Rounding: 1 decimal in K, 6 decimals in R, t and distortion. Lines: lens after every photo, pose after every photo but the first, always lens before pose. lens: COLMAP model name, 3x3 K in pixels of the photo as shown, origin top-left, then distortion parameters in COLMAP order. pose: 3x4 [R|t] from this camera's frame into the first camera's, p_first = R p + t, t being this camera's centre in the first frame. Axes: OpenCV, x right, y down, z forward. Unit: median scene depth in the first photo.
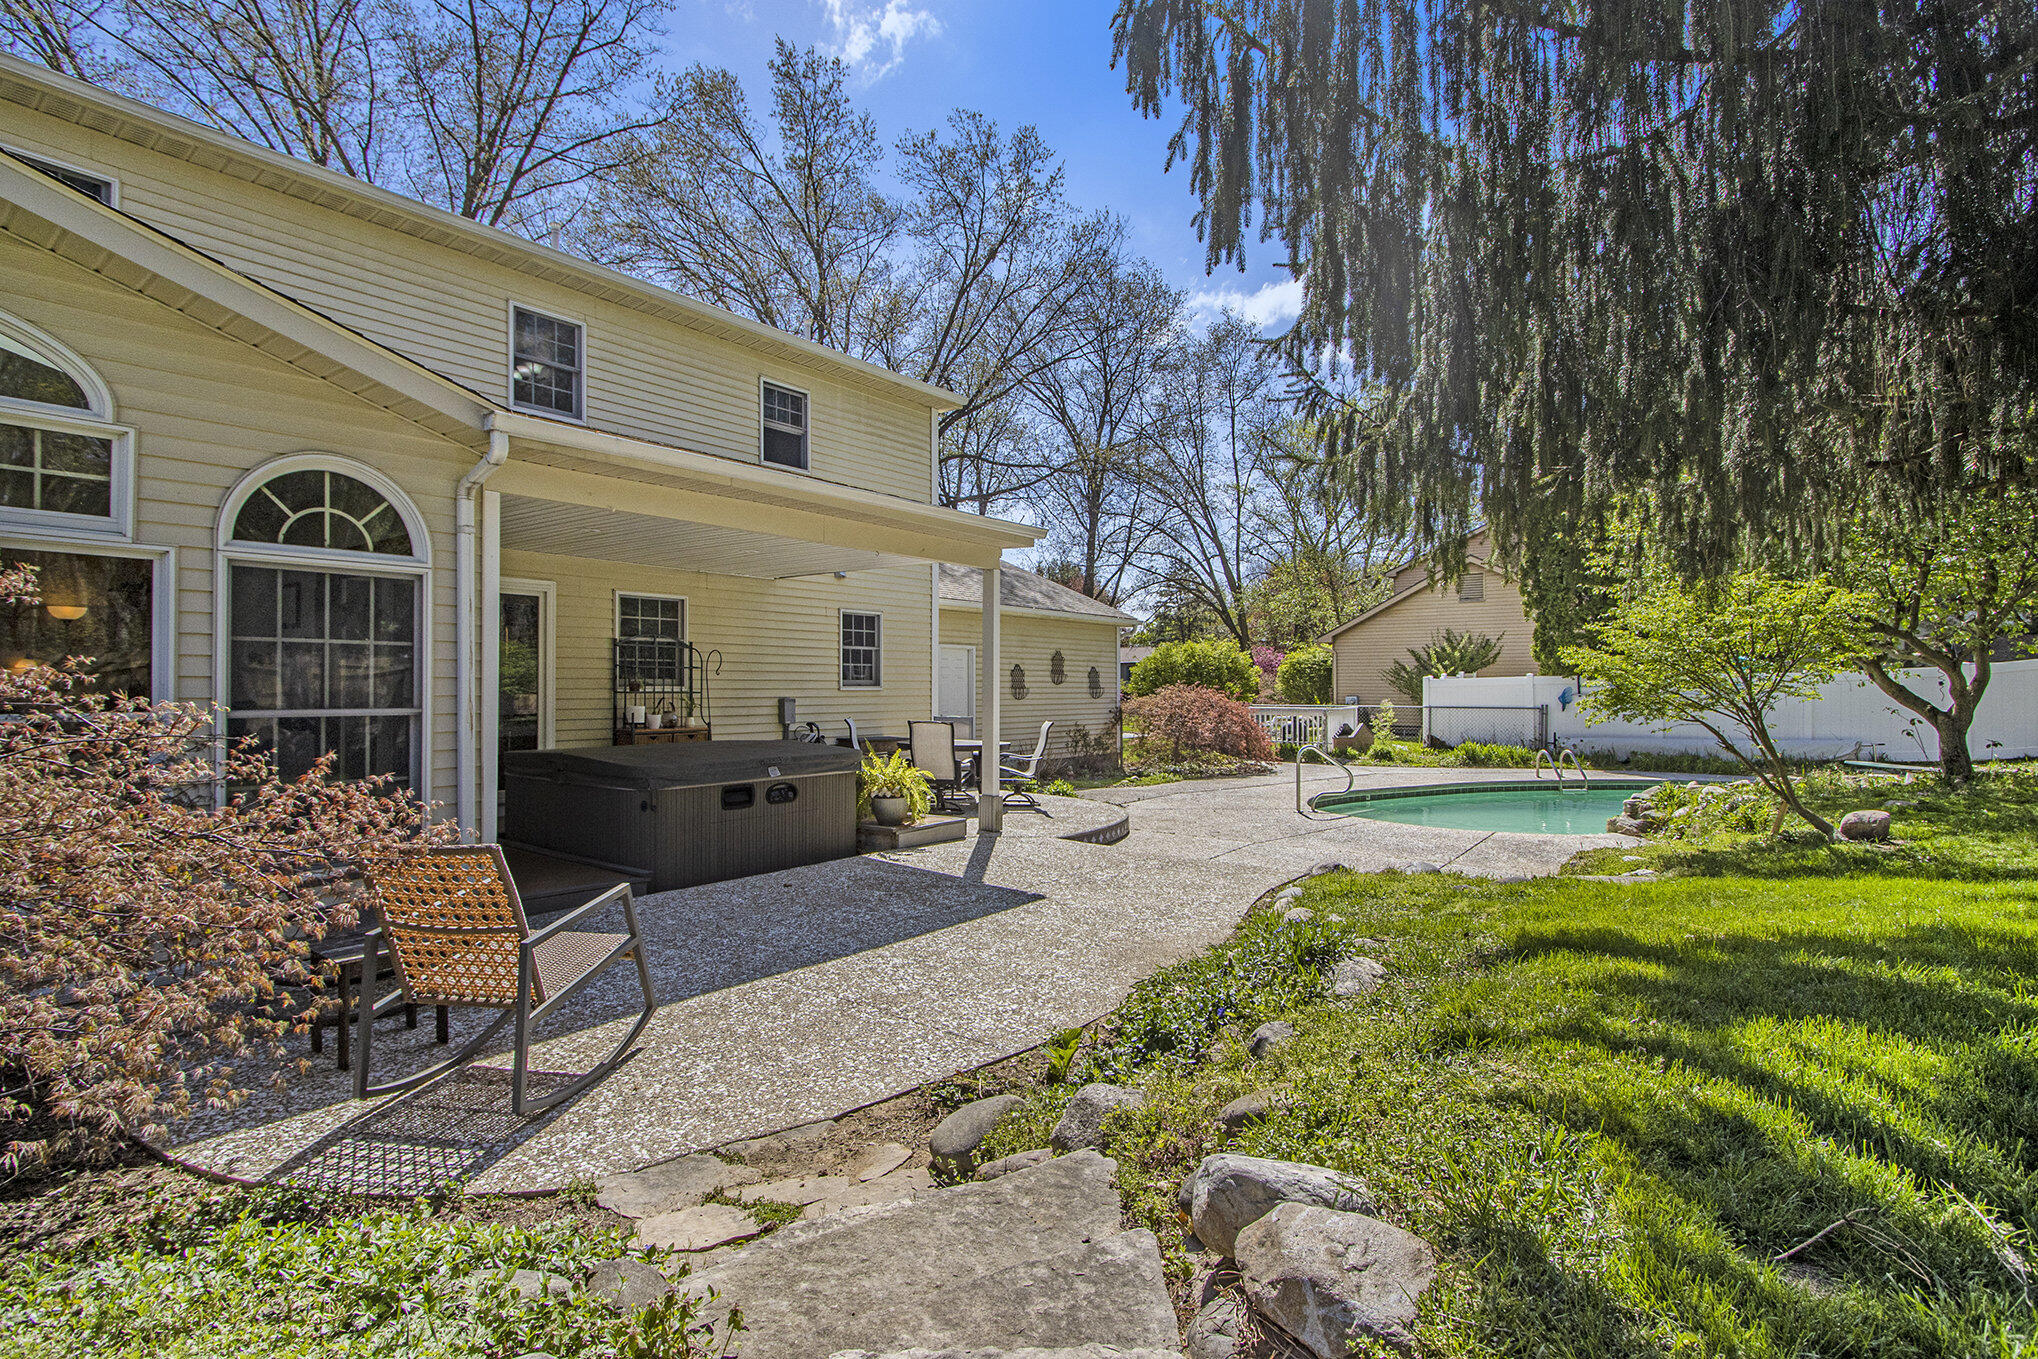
lens RADIAL K [[951.3, 0, 1019.1], [0, 951.3, 695.7], [0, 0, 1]] dist [0.000485, 0.000373]
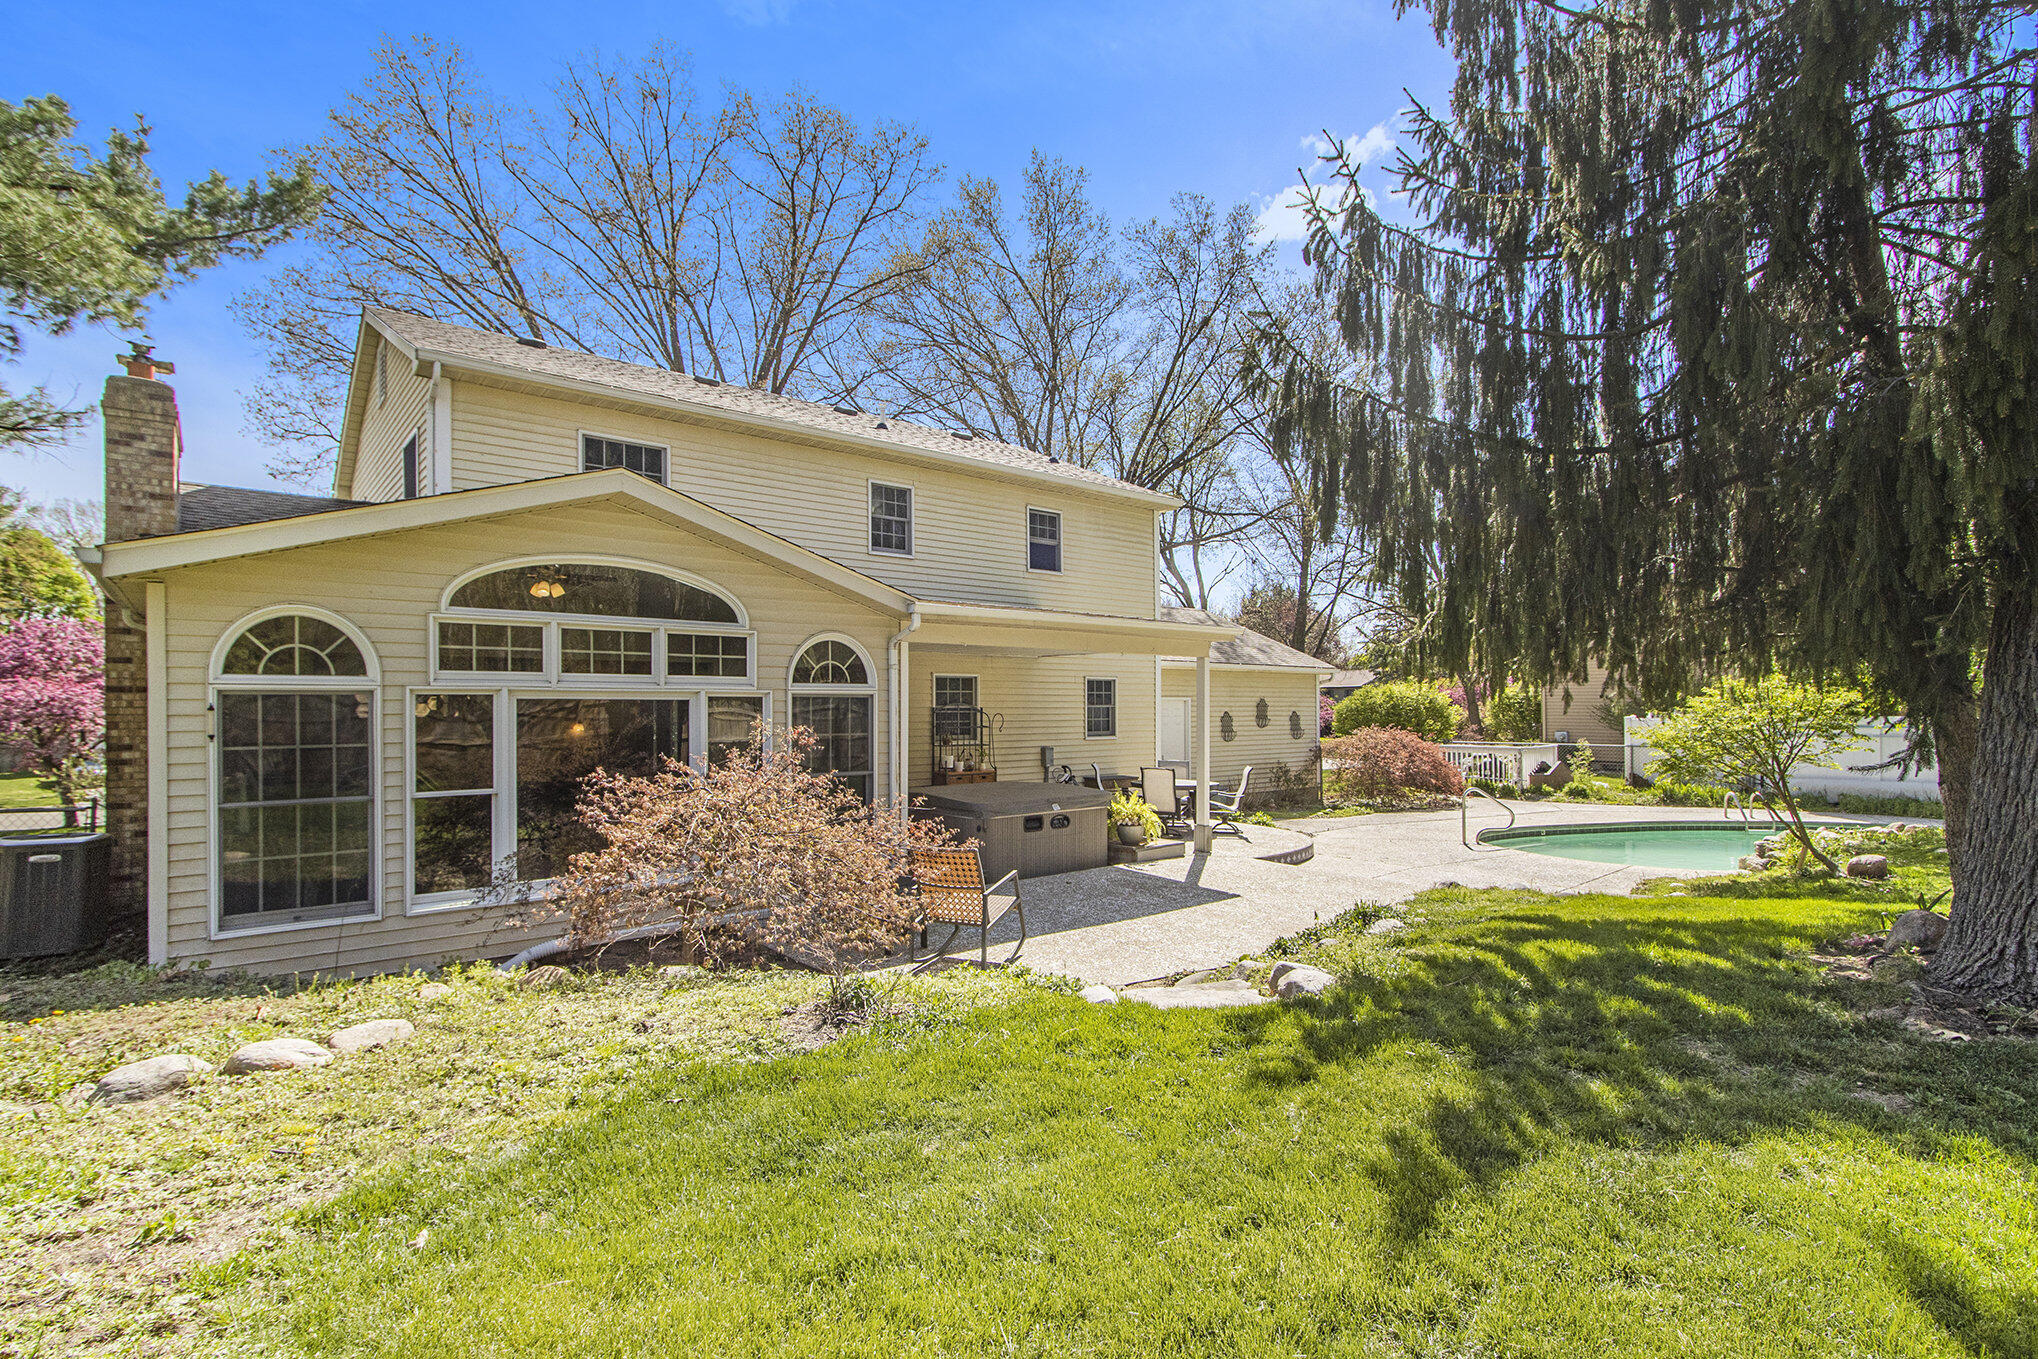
lens RADIAL K [[951.3, 0, 1018.6], [0, 951.3, 751.3], [0, 0, 1]] dist [0.000485, 0.000373]
pose [[0.975766, 0.007007, -0.218706, 0.007185], [0.001152, 0.999309, 0.037156, -0.040875], [0.218815, -0.036508, 0.975083, -0.300473]]
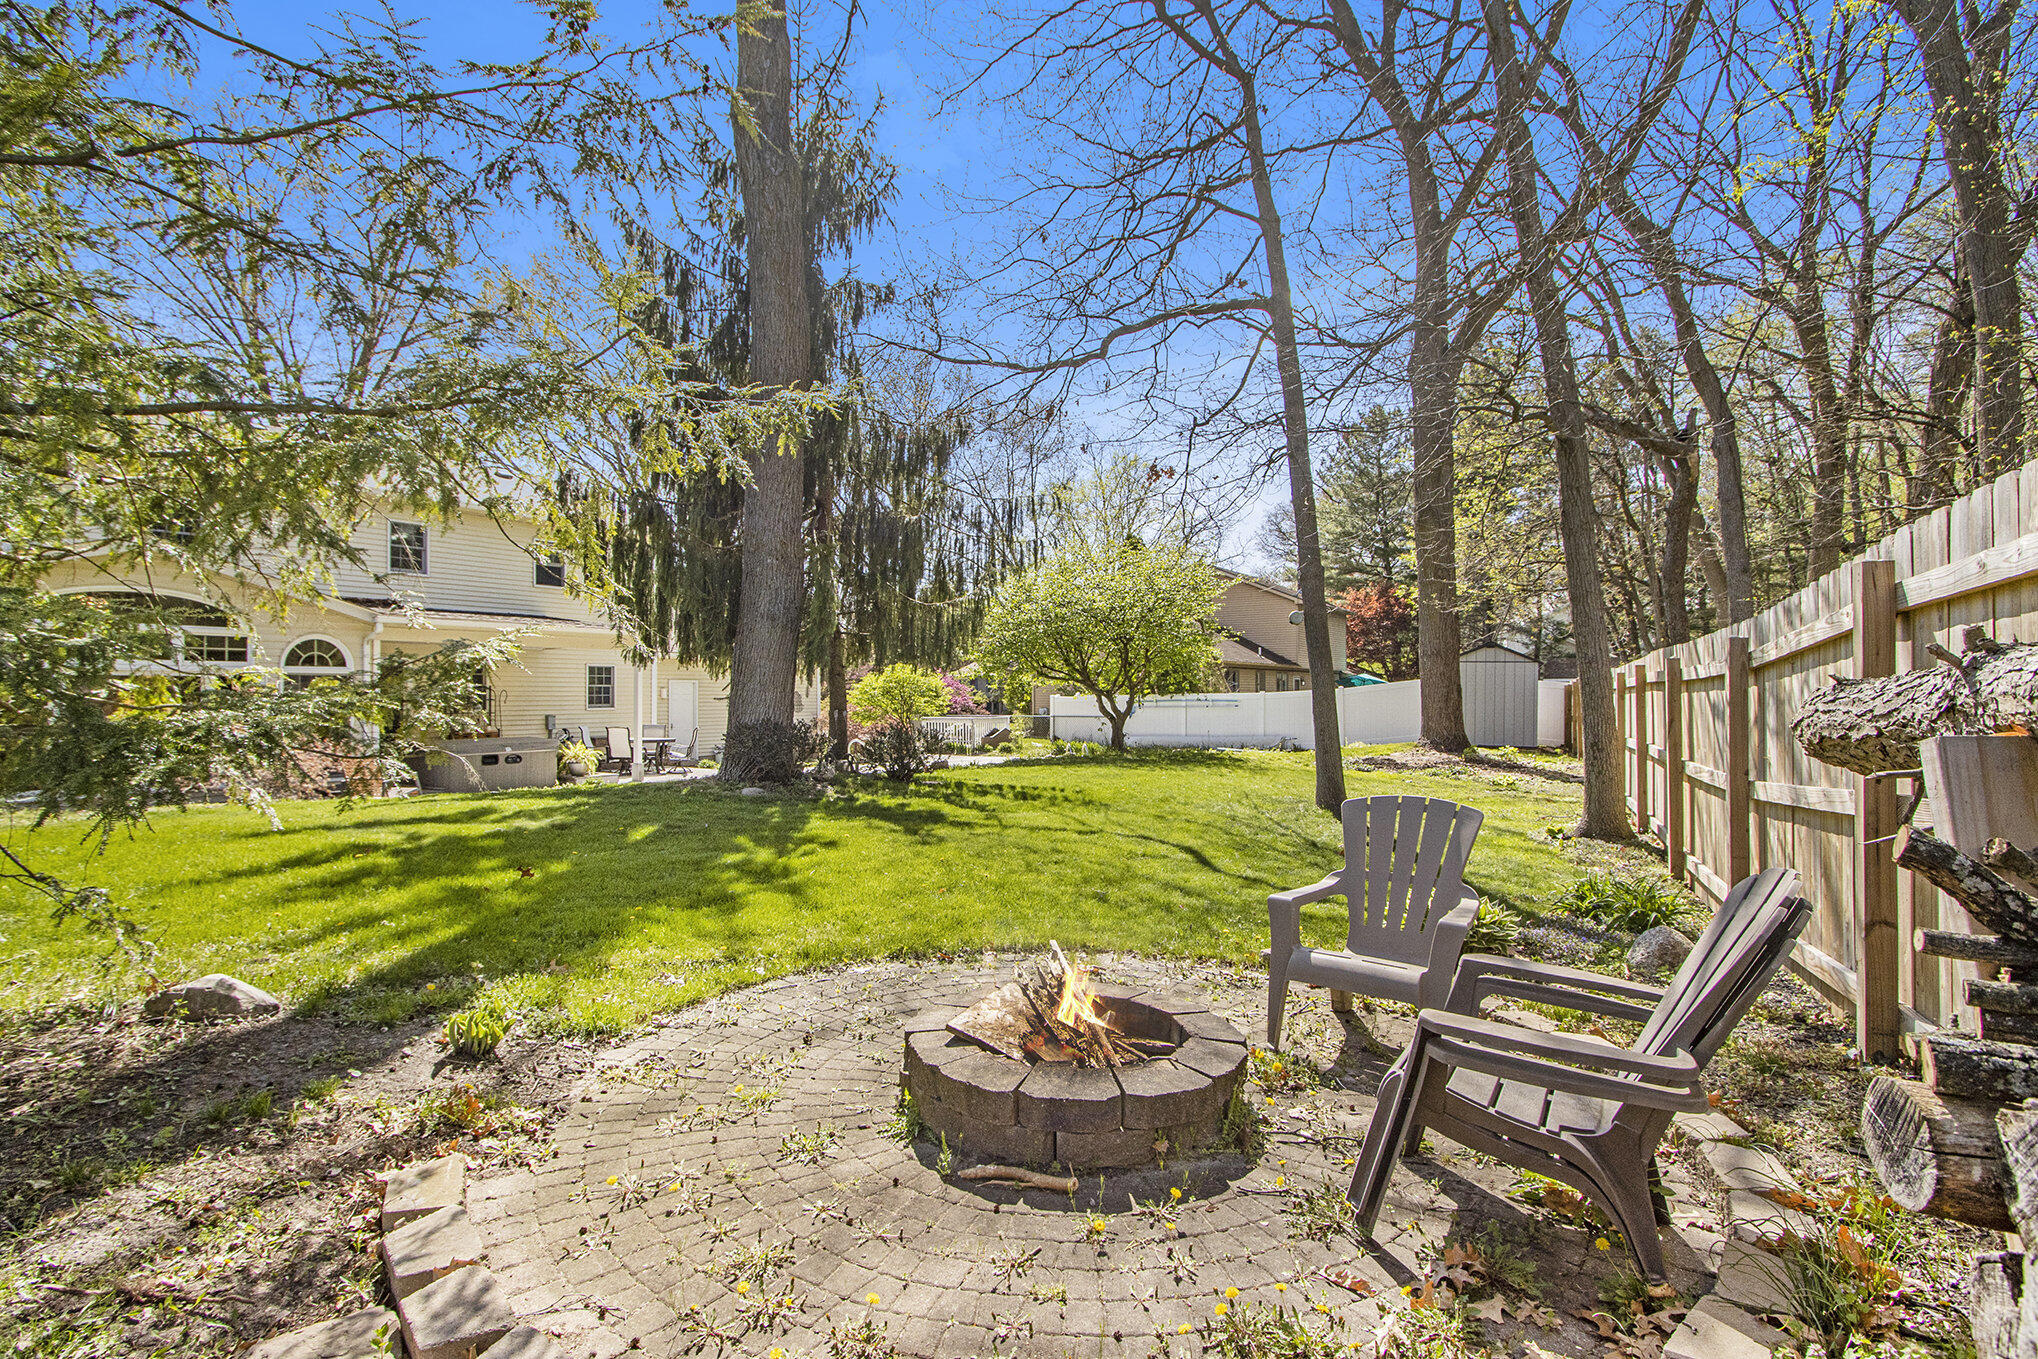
lens RADIAL K [[951.3, 0, 1007.7], [0, 951.3, 690.9], [0, 0, 1]] dist [0.000485, 0.000373]
pose [[0.997458, -0.004988, 0.071081, 0.490845], [0.005915, 0.999900, -0.012846, -0.014772], [-0.071009, 0.013234, 0.997388, -0.859775]]
